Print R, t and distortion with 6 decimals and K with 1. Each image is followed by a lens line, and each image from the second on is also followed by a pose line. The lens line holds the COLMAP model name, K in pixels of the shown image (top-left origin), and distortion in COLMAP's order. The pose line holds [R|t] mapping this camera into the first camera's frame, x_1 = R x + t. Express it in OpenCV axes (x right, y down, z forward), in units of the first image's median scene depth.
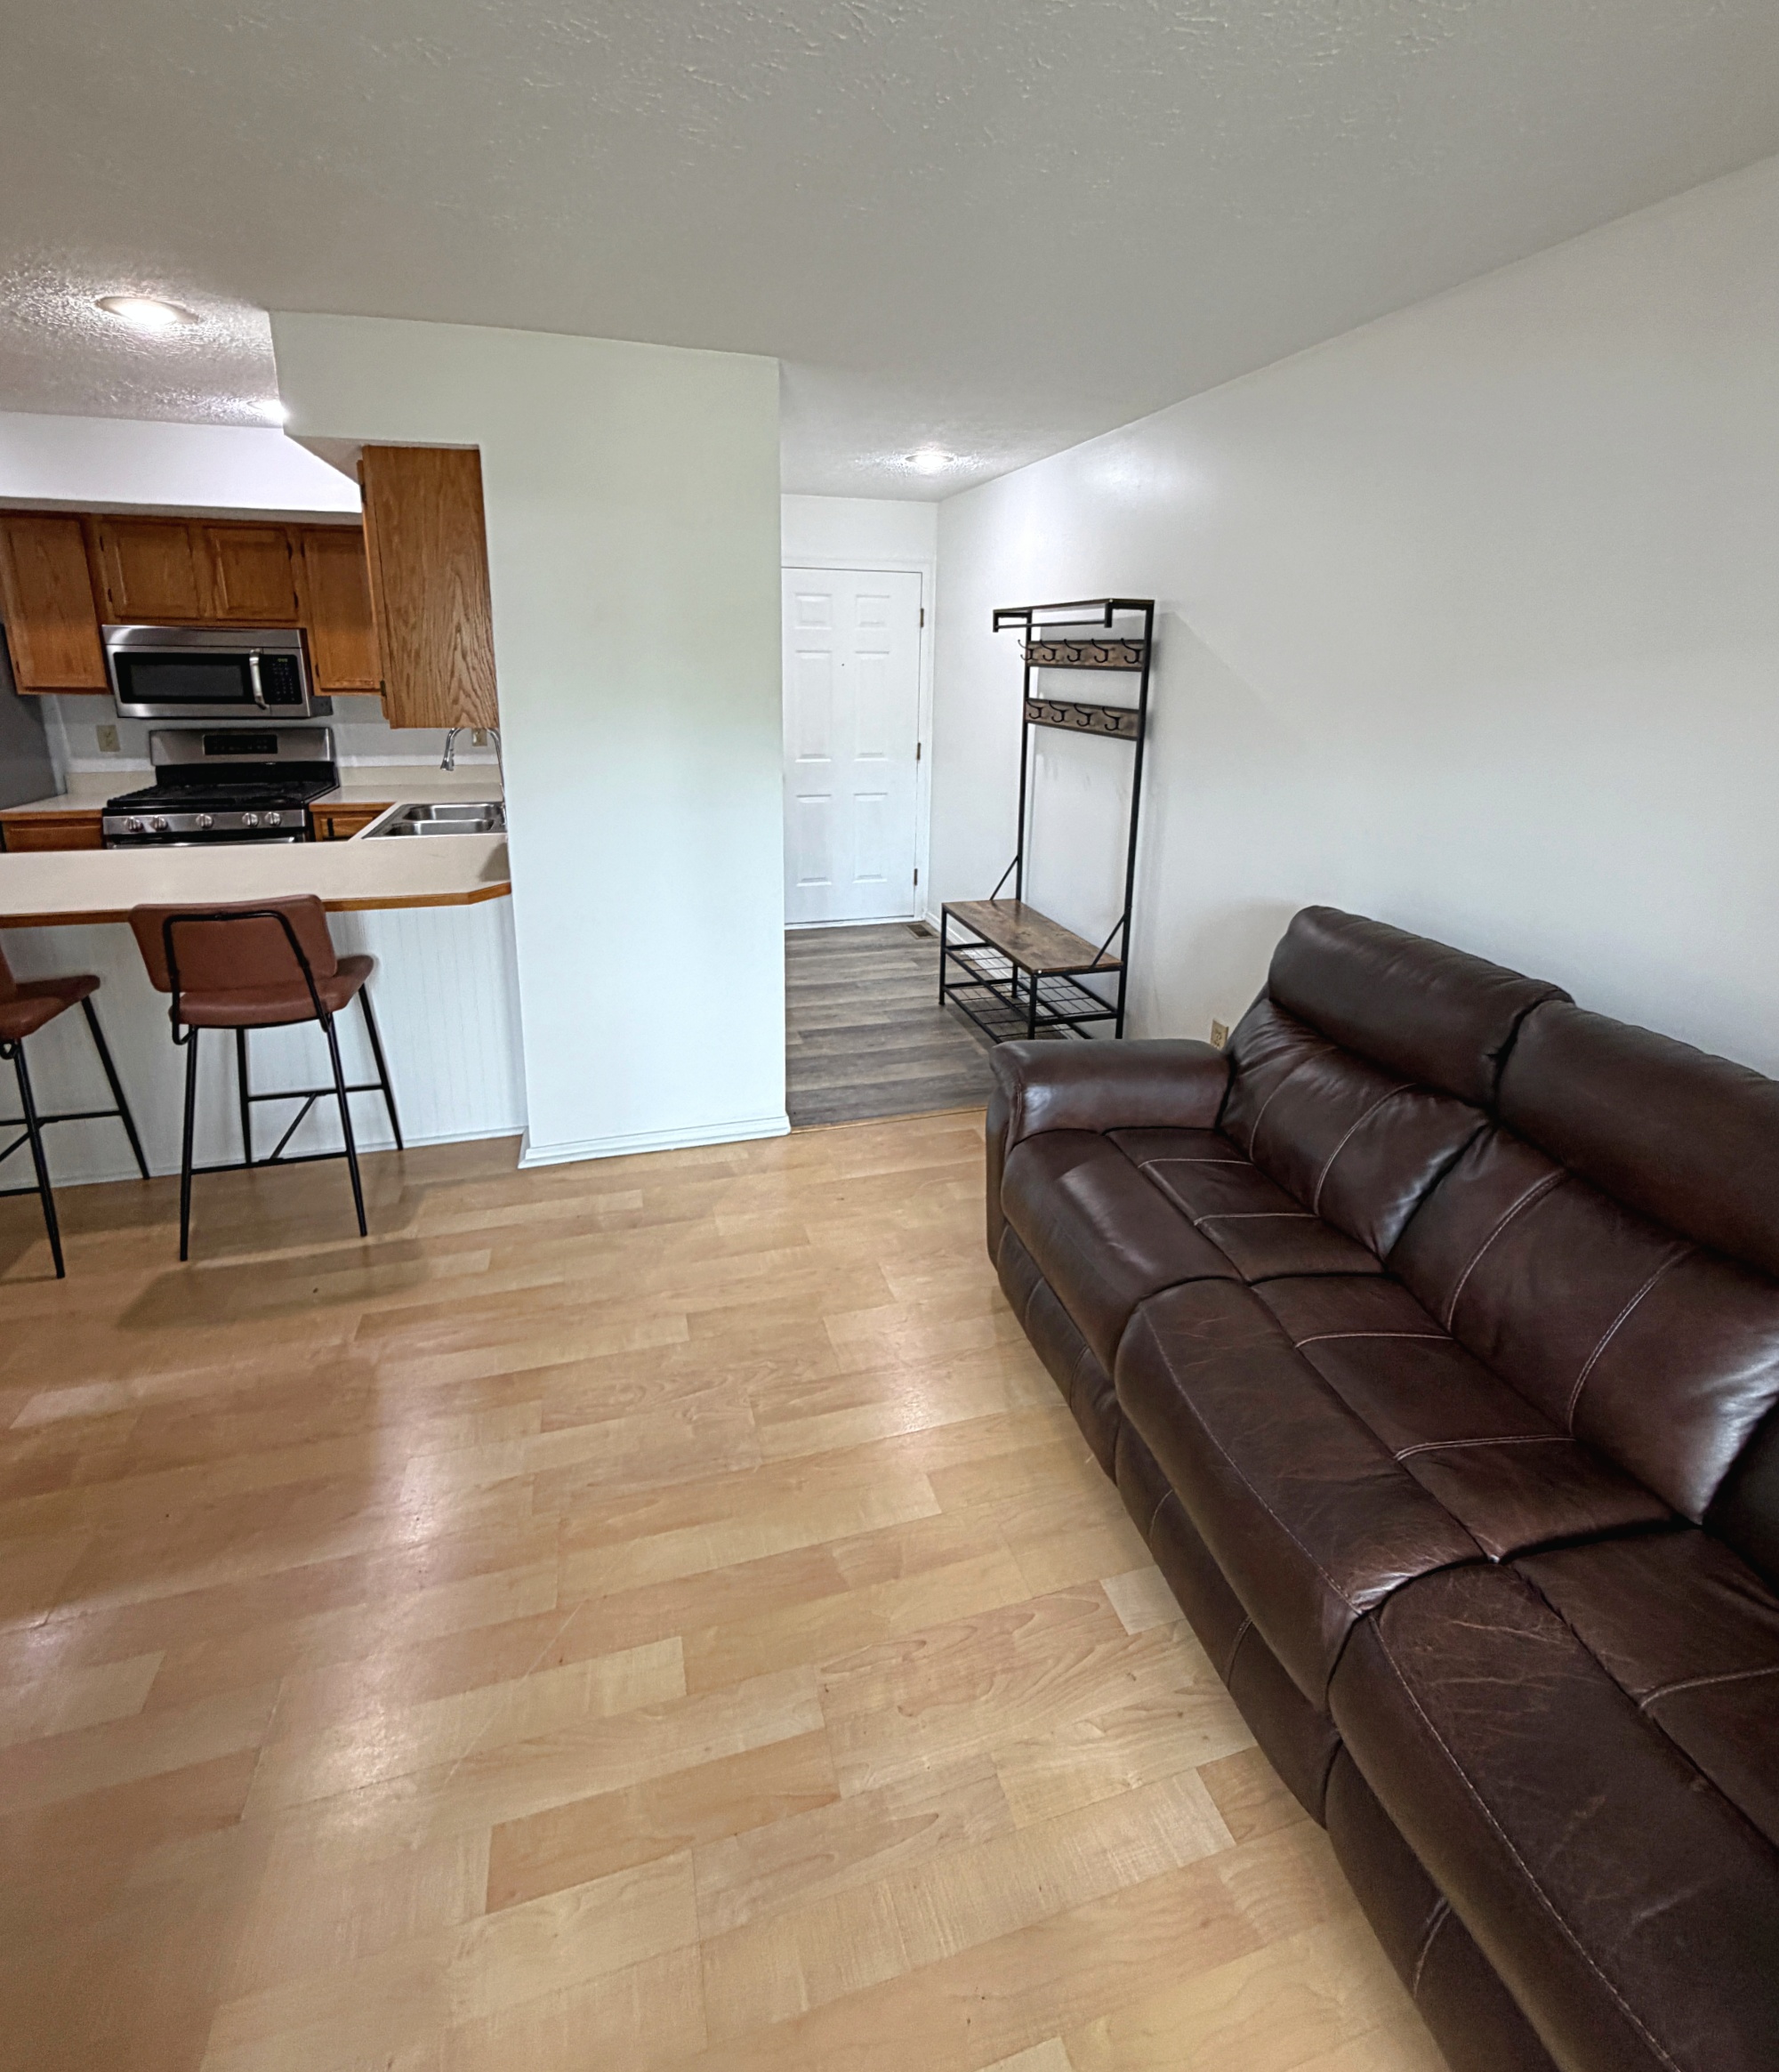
lens RADIAL K [[972.3, 0, 891.1], [0, 972.3, 879.1], [0, 0, 1]] dist [0.000899, 0.000308]
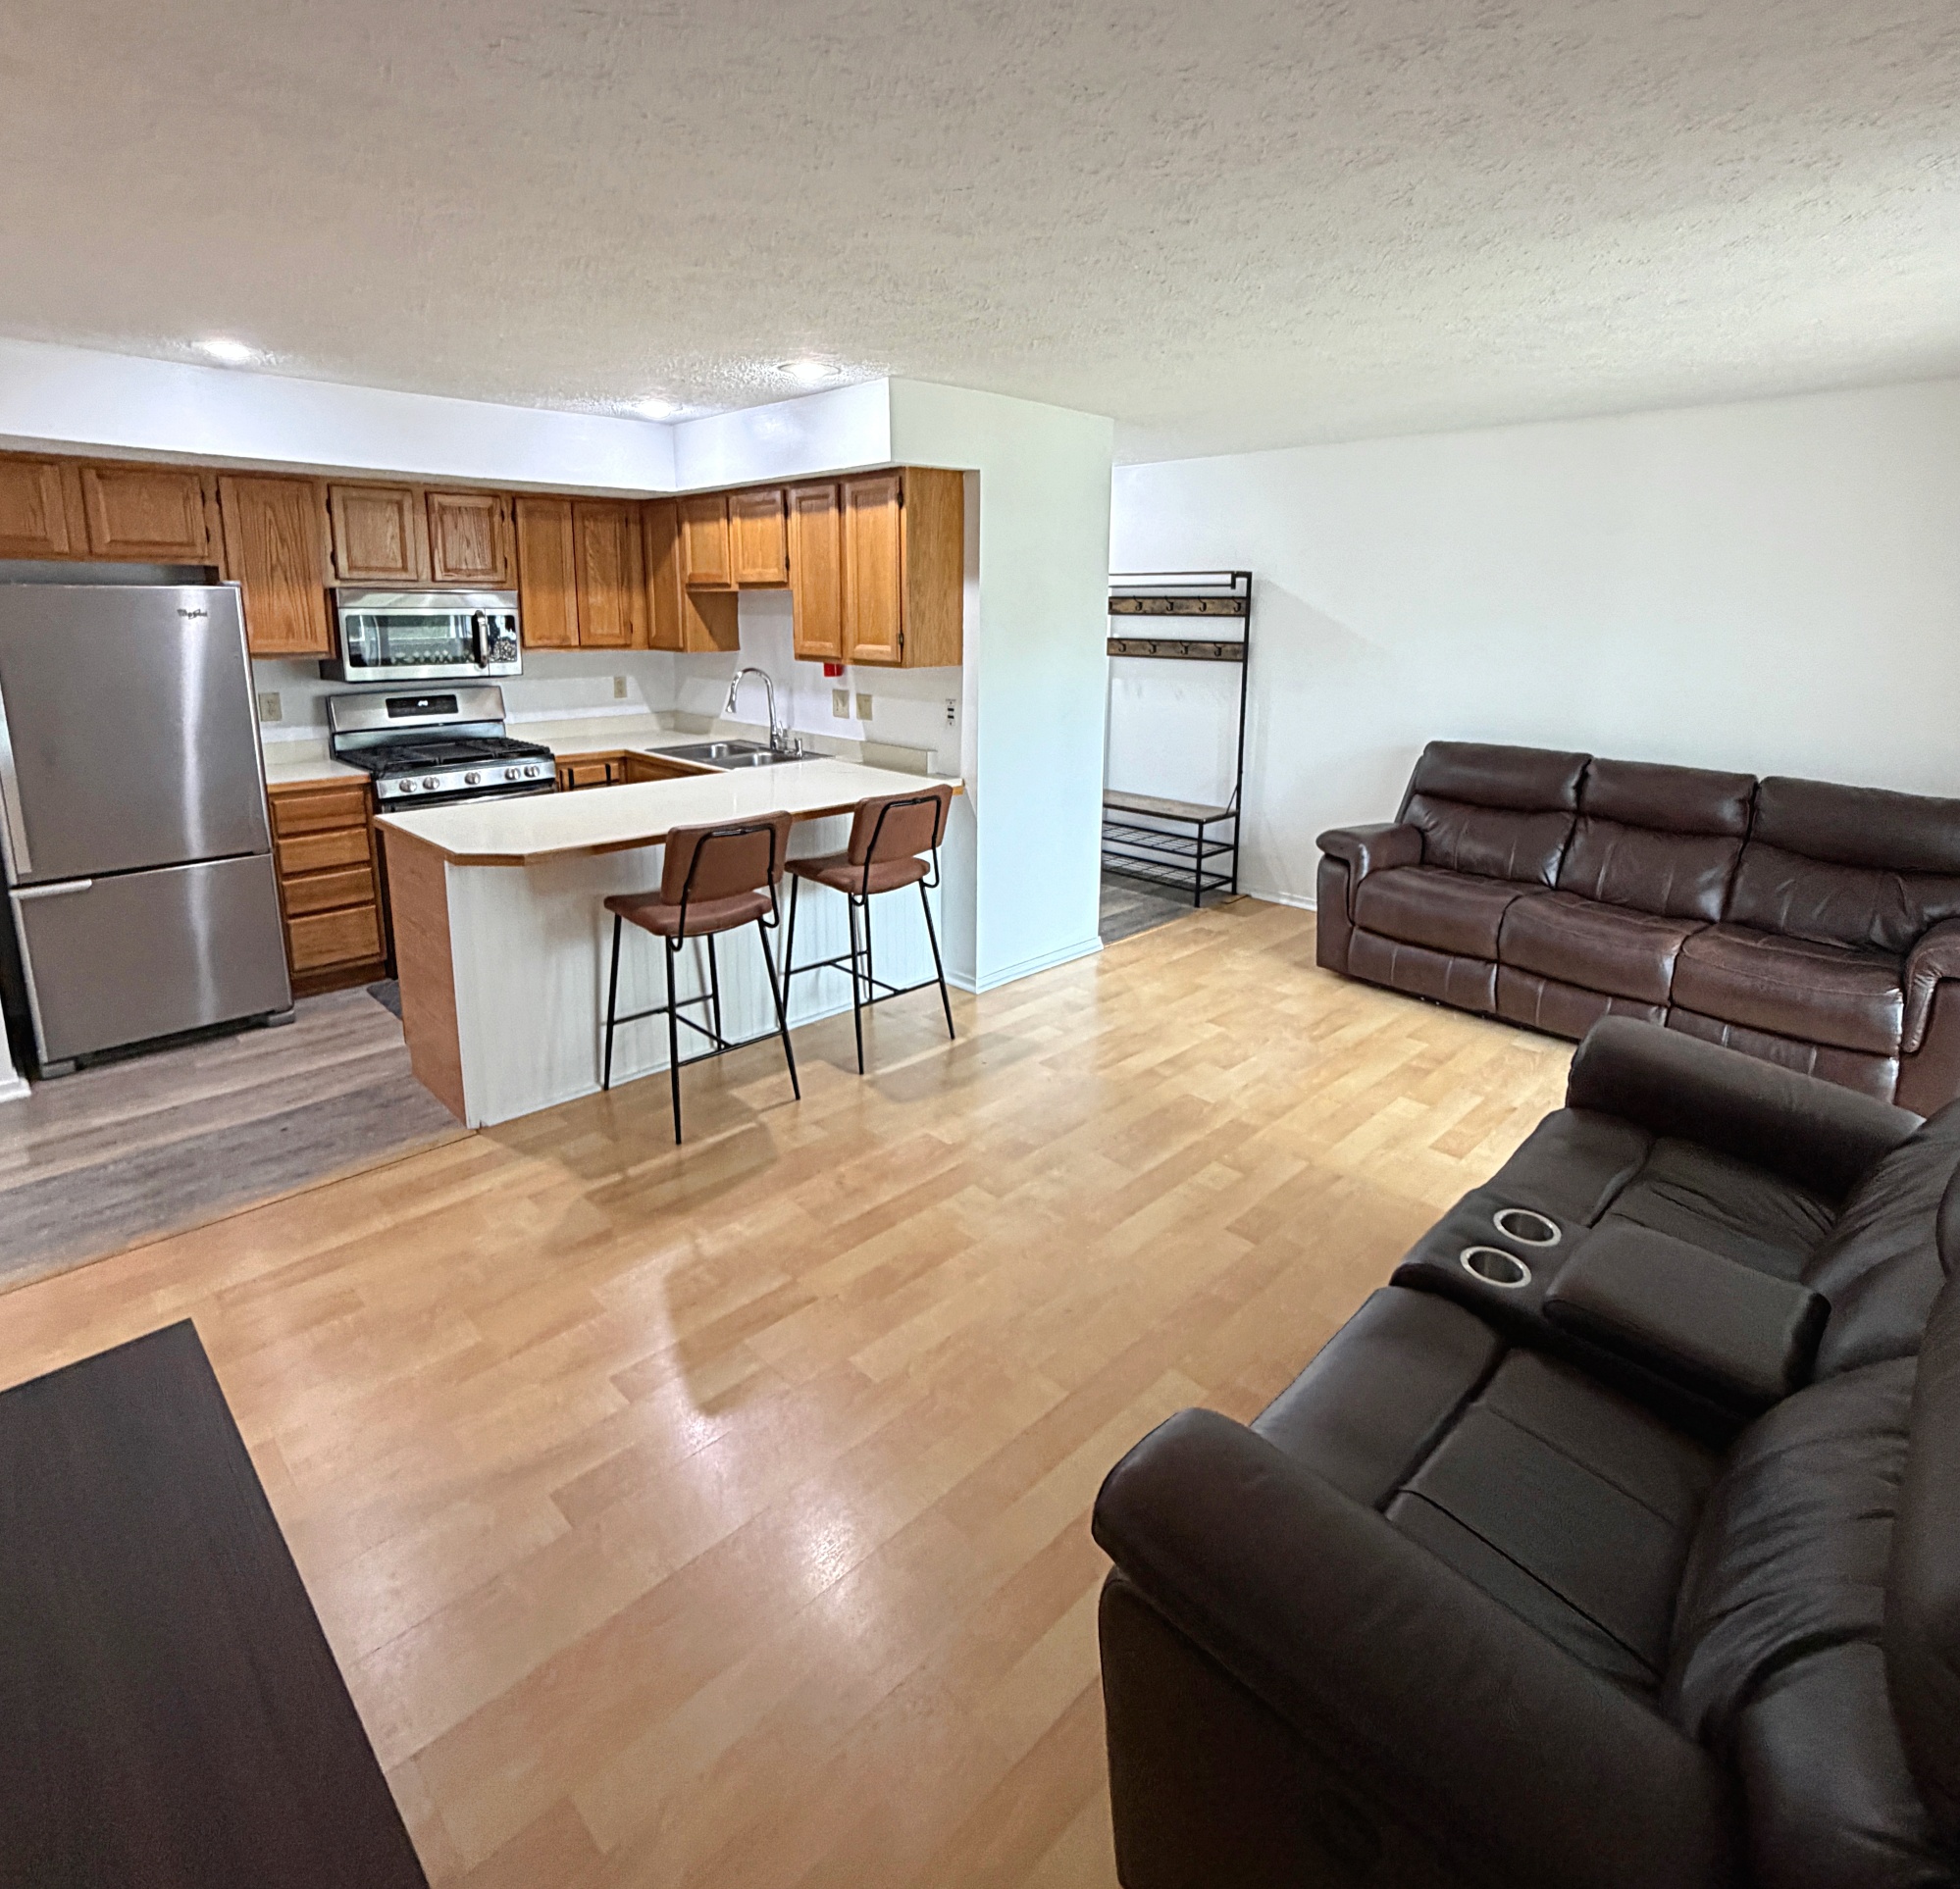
lens RADIAL K [[1058.8, 0, 982.3], [0, 1058.8, 793.1], [0, 0, 1]] dist [-0.001634, 0.001411]
pose [[0.880282, -0.094292, 0.464987, -1.127536], [0.115022, 0.993228, -0.016342, 0.053276], [-0.460298, 0.067869, 0.885167, -0.337753]]
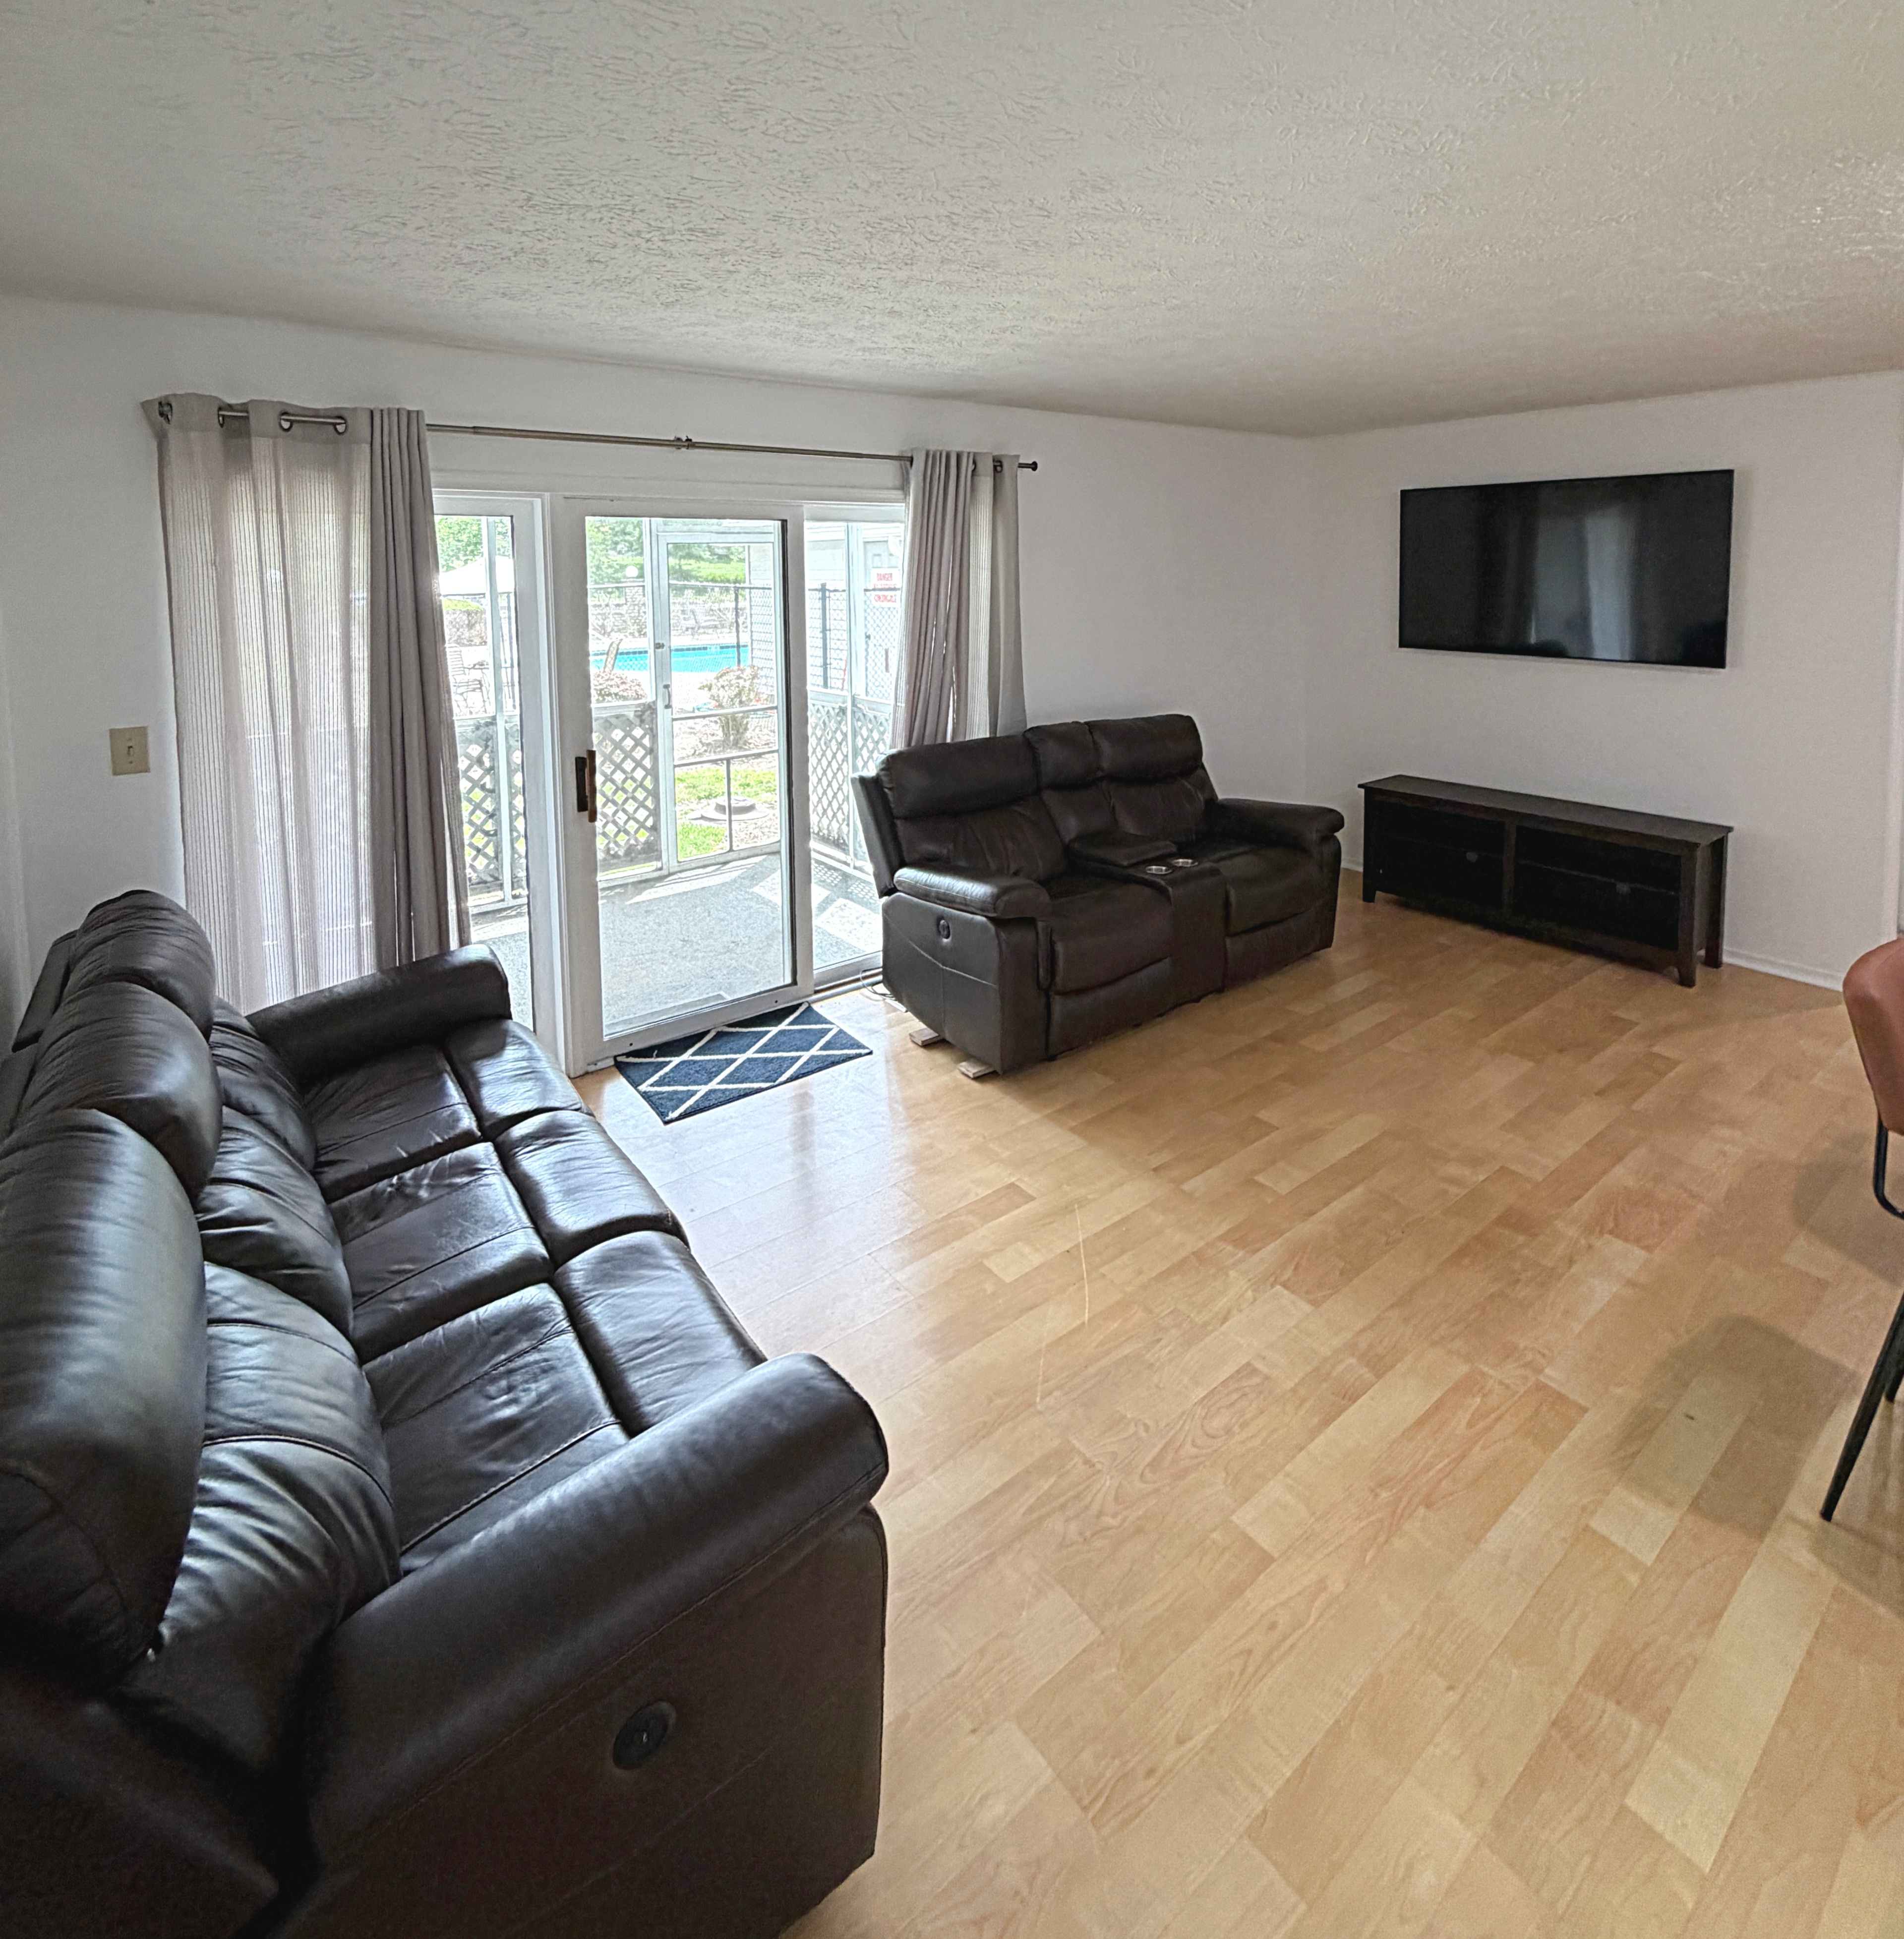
lens RADIAL K [[1037.1, 0, 971.4], [0, 1037.1, 645.1], [0, 0, 1]] dist [0.000467, -0.000801]
pose [[-0.931539, 0.023922, -0.362854, 0.213522], [-0.085970, 0.955060, 0.283670, -0.322183], [0.353334, 0.295444, -0.887619, 1.204095]]
